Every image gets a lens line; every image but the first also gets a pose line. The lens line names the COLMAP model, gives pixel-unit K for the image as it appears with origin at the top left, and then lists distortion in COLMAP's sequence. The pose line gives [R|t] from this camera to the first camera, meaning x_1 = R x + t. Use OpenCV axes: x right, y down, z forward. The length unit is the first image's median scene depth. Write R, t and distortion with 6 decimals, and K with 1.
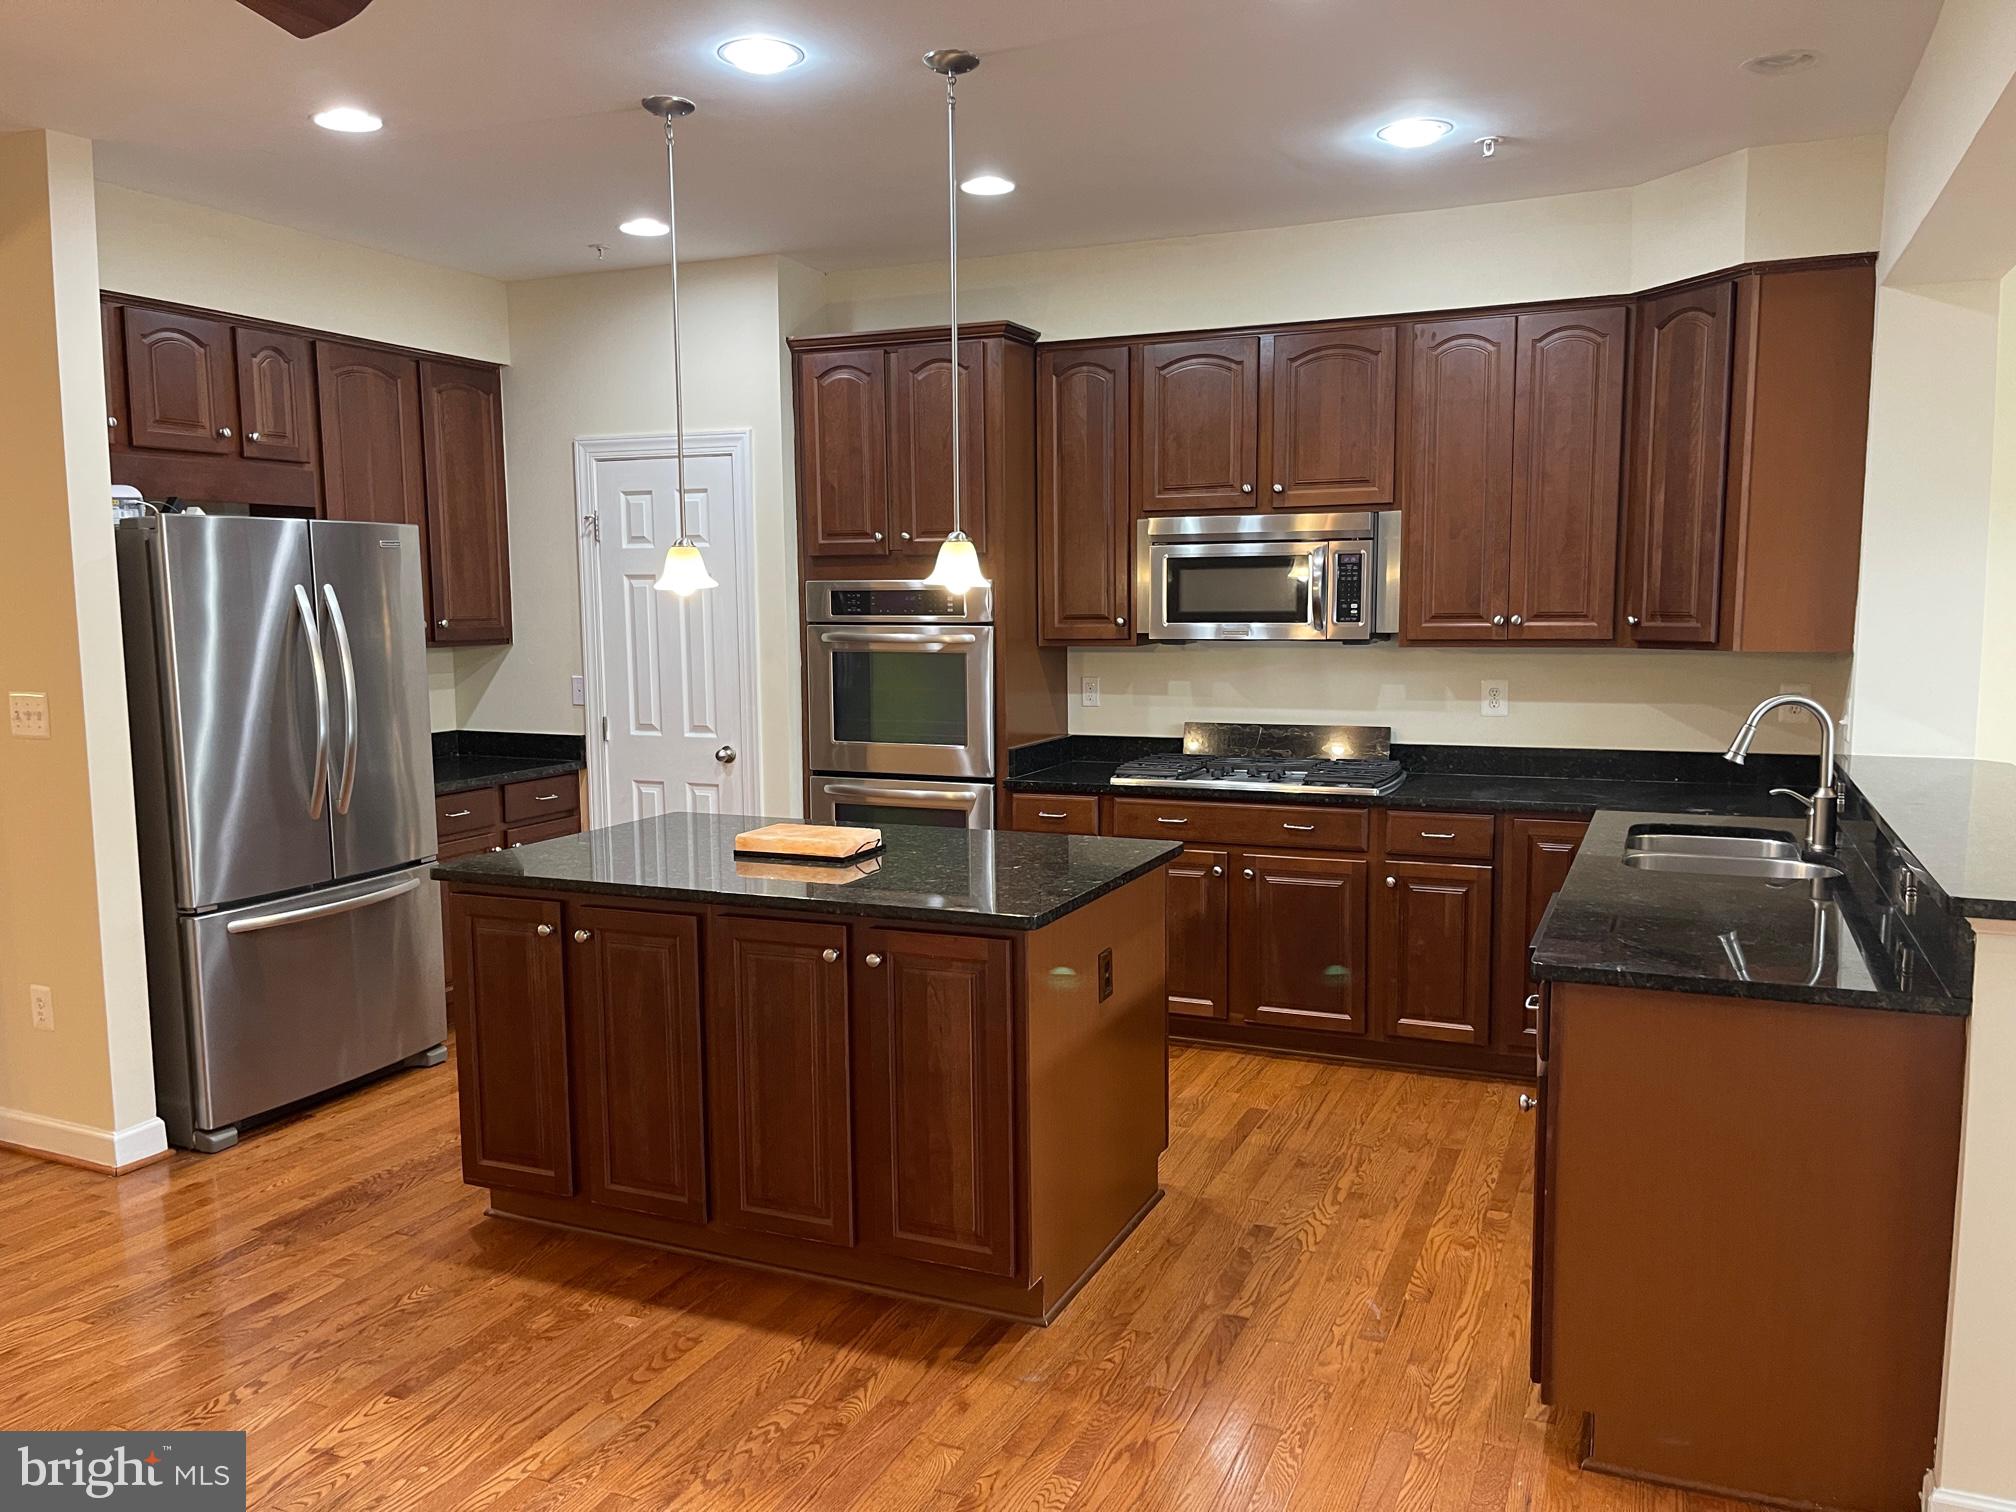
lens RADIAL K [[1519.3, 0, 1017.8], [0, 1519.3, 762.6], [0, 0, 1]] dist [0.056023, -0.068429]
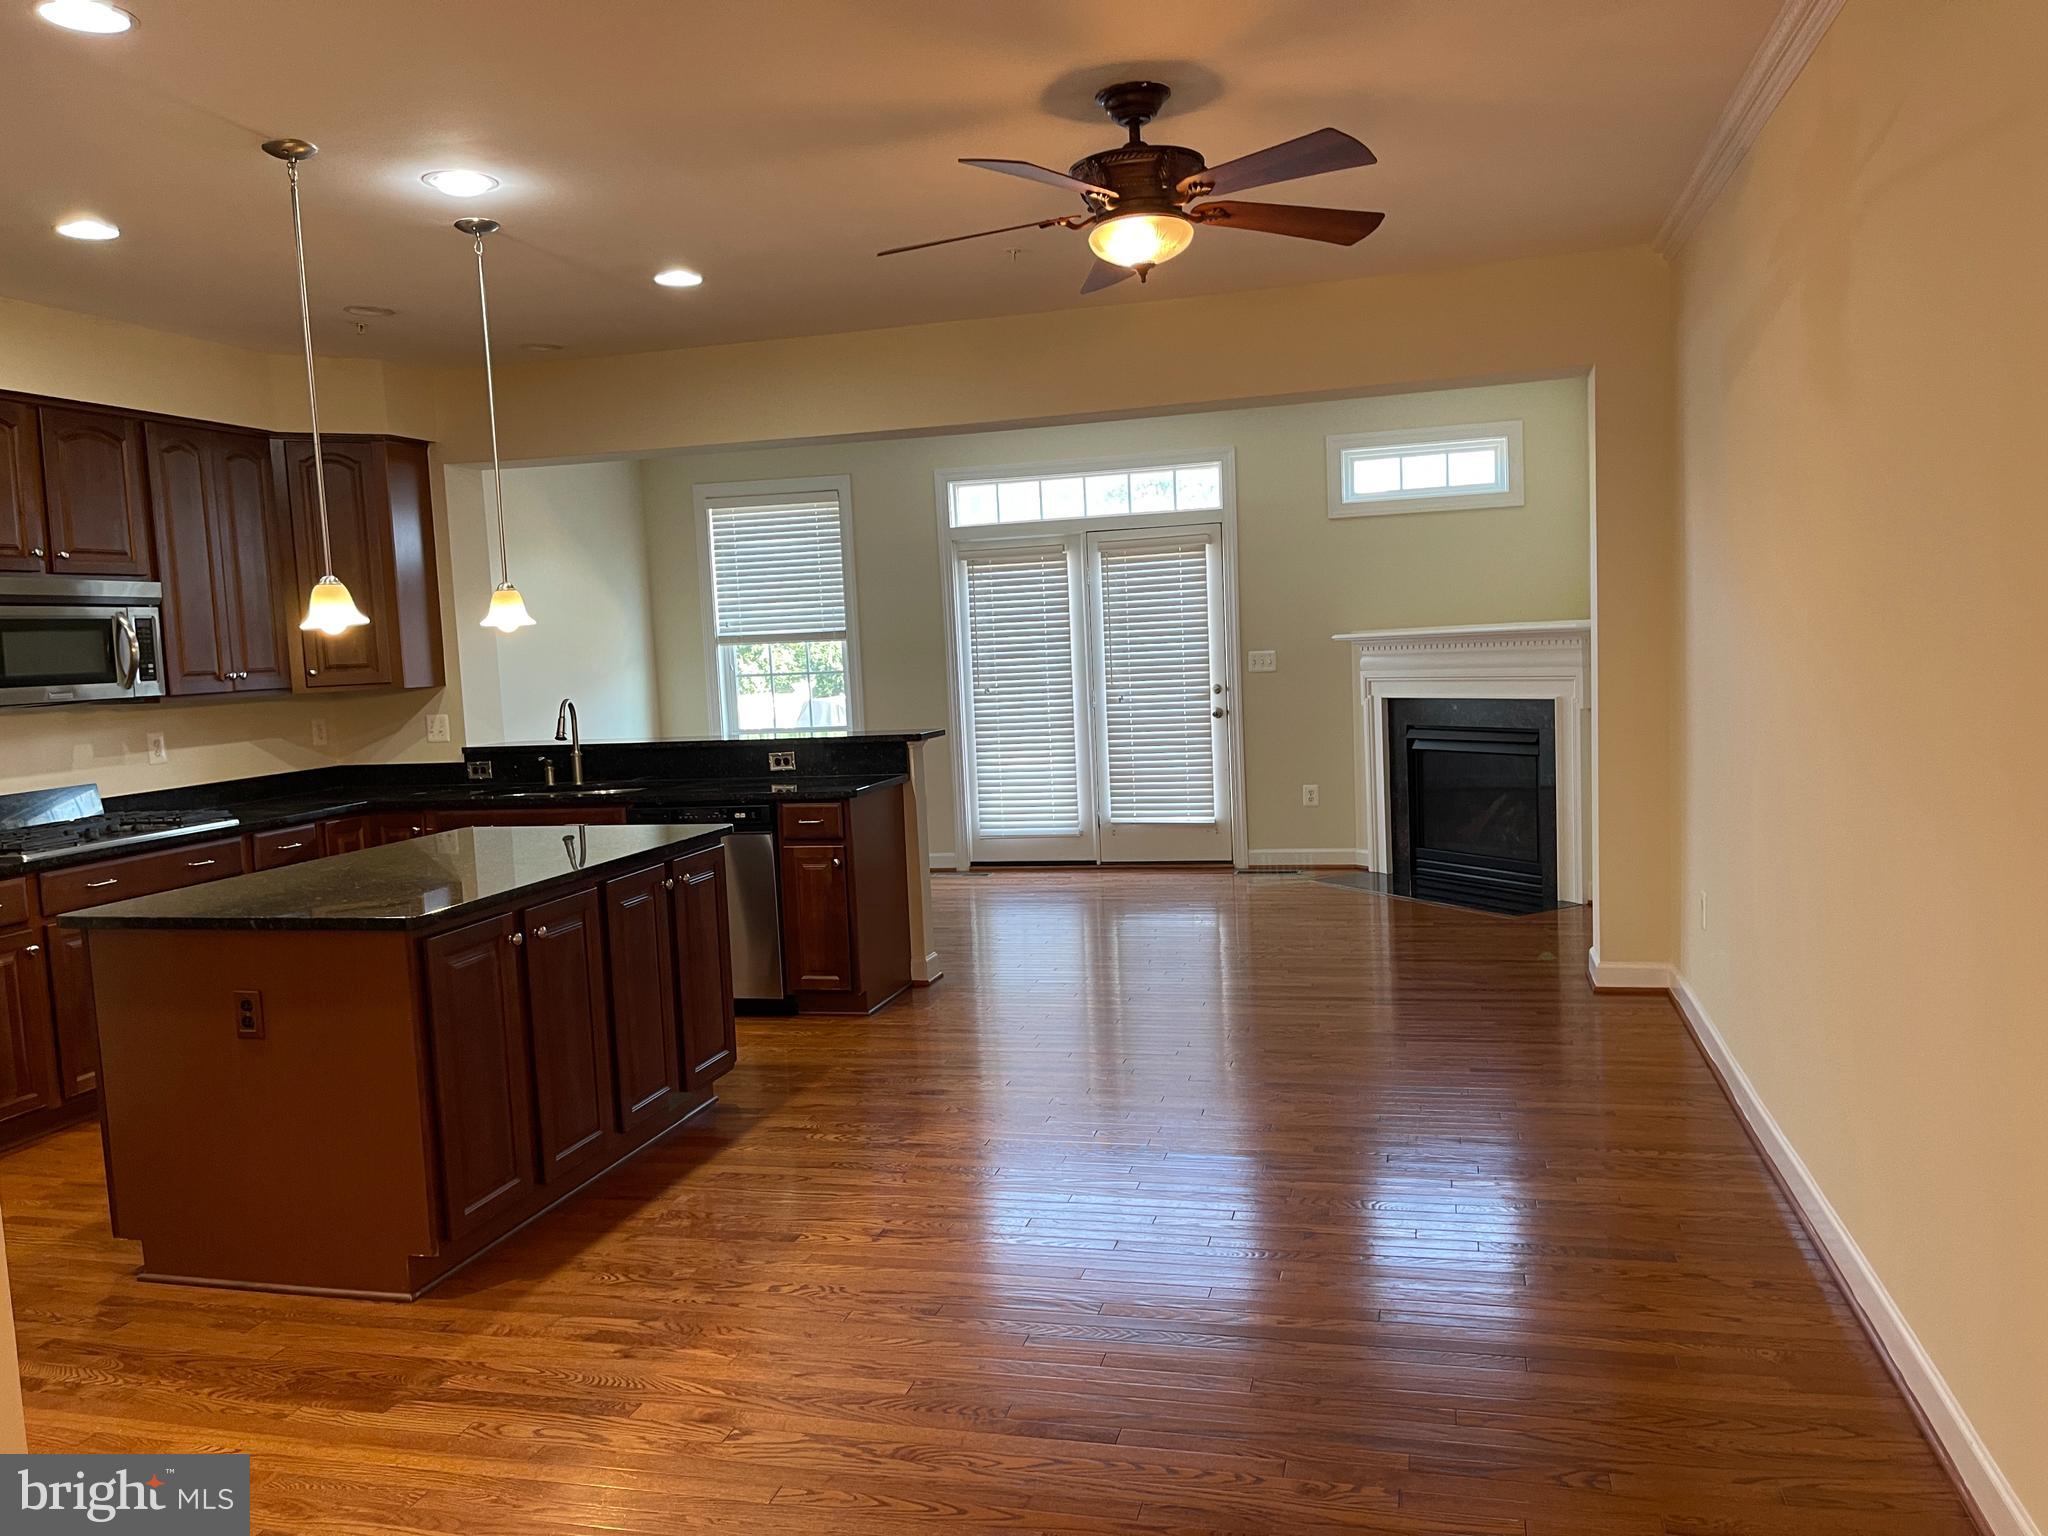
lens RADIAL K [[1543.4, 0, 1031.4], [0, 1543.4, 769.7], [0, 0, 1]] dist [0.056023, -0.068429]
pose [[-0.150998, -0.071097, 0.985974, -1.161005], [0.154166, 0.983513, 0.094529, -0.043787], [-0.976439, 0.166277, -0.137547, 0.636437]]
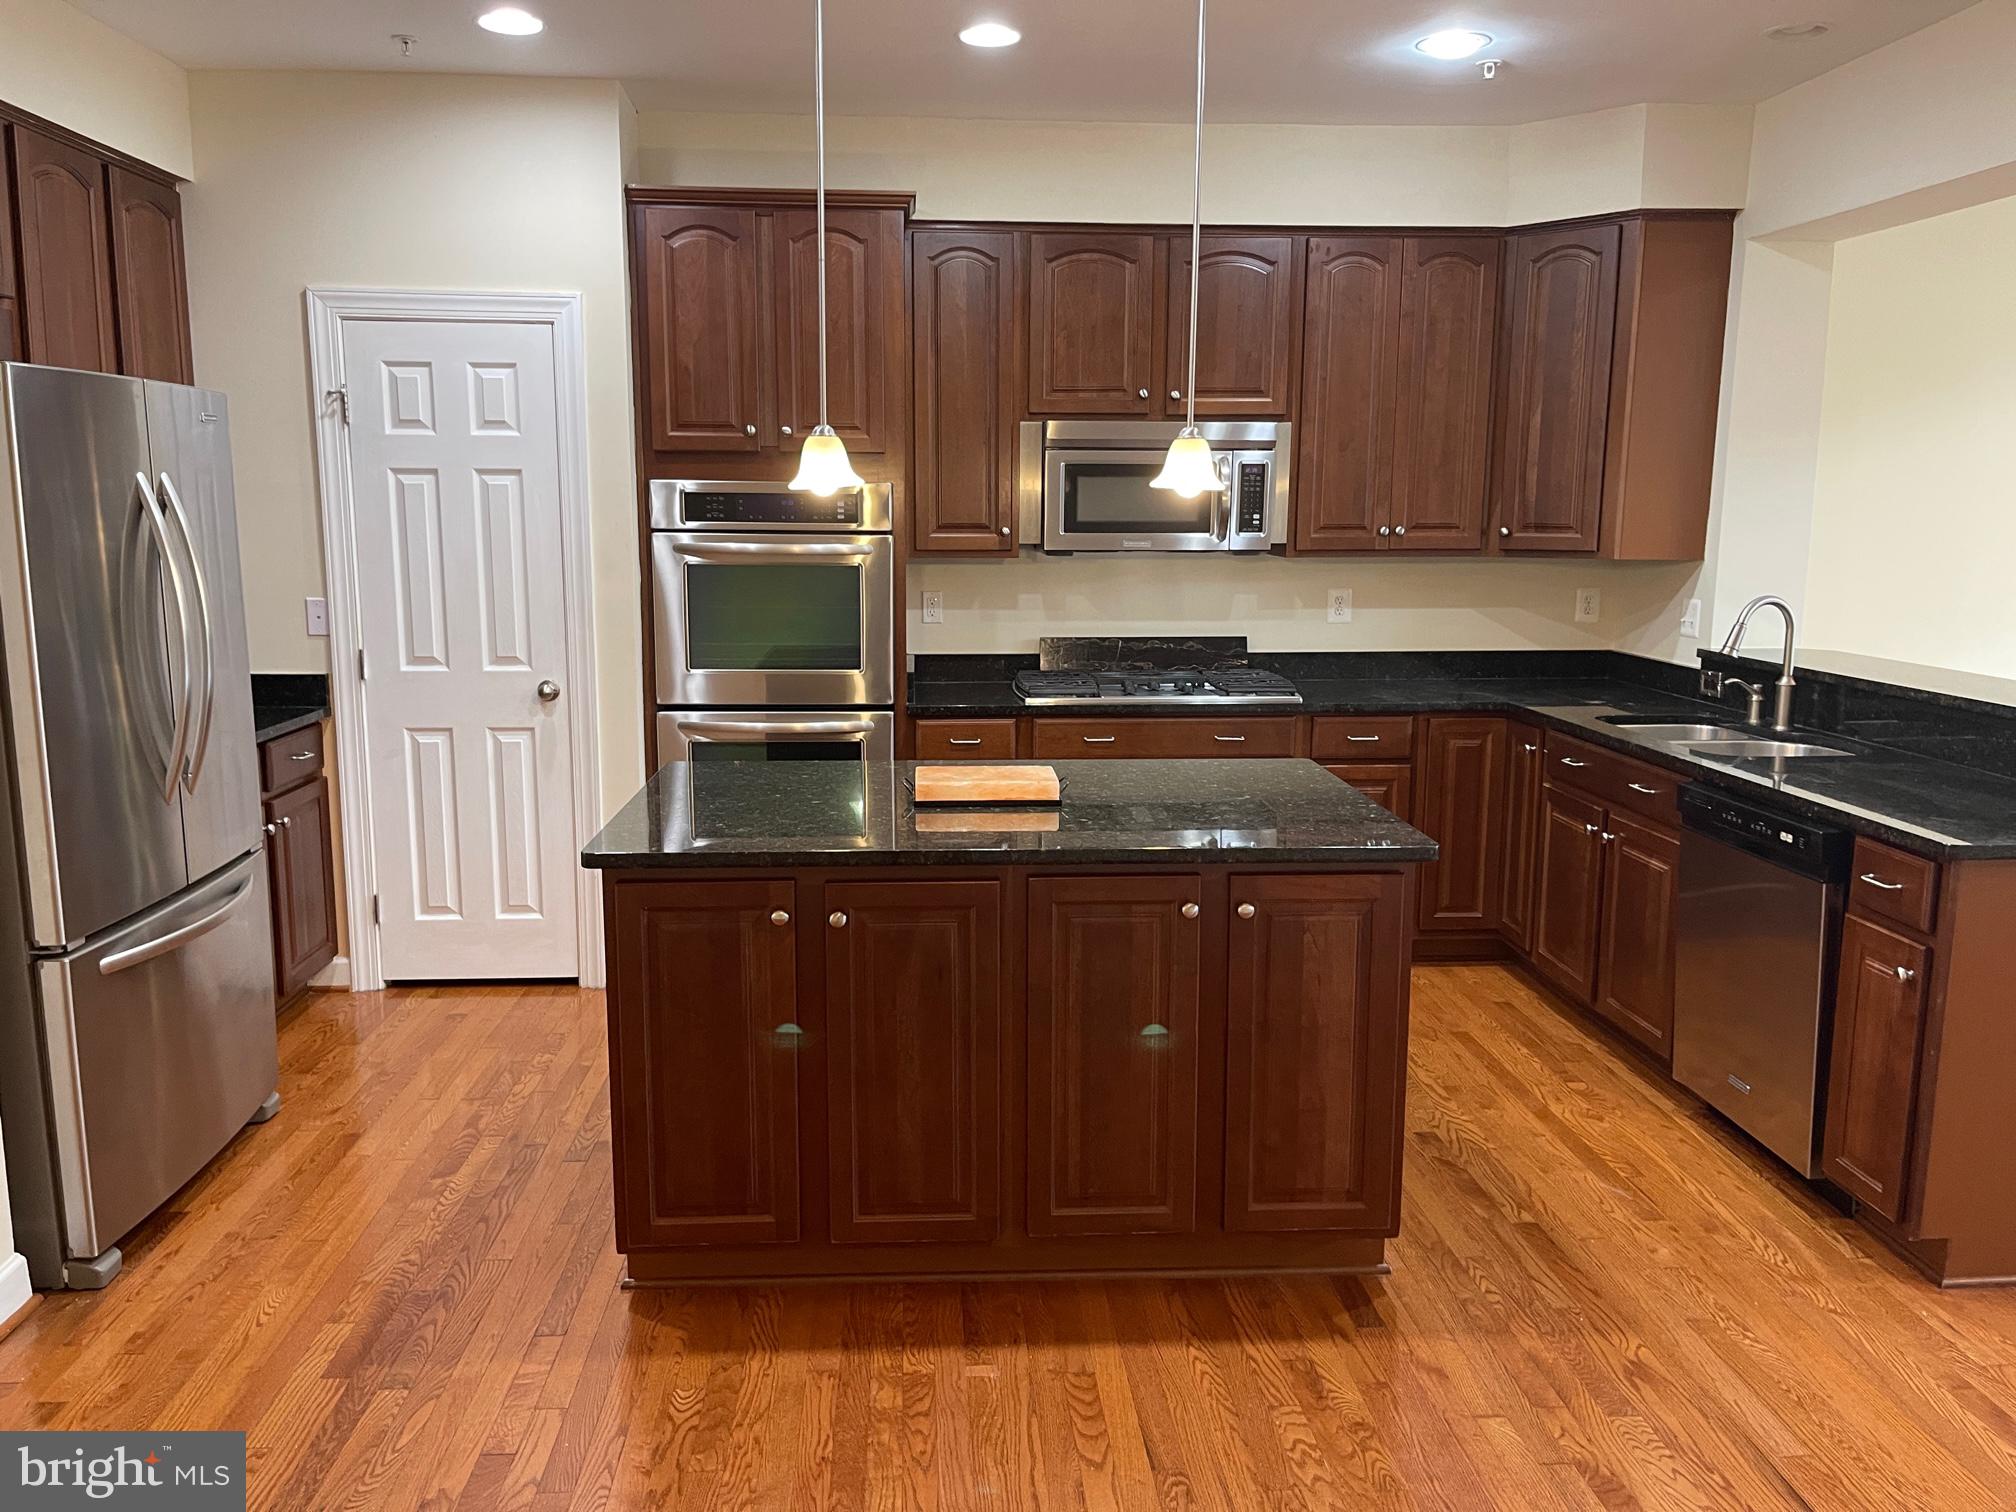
lens RADIAL K [[1519.3, 0, 1000.6], [0, 1519.3, 742.4], [0, 0, 1]] dist [0.056023, -0.068429]
pose [[0.894395, -0.057697, 0.443541, -0.451596], [0.038033, 0.997864, 0.053113, -0.015825], [-0.445658, -0.030635, 0.894679, 0.197689]]
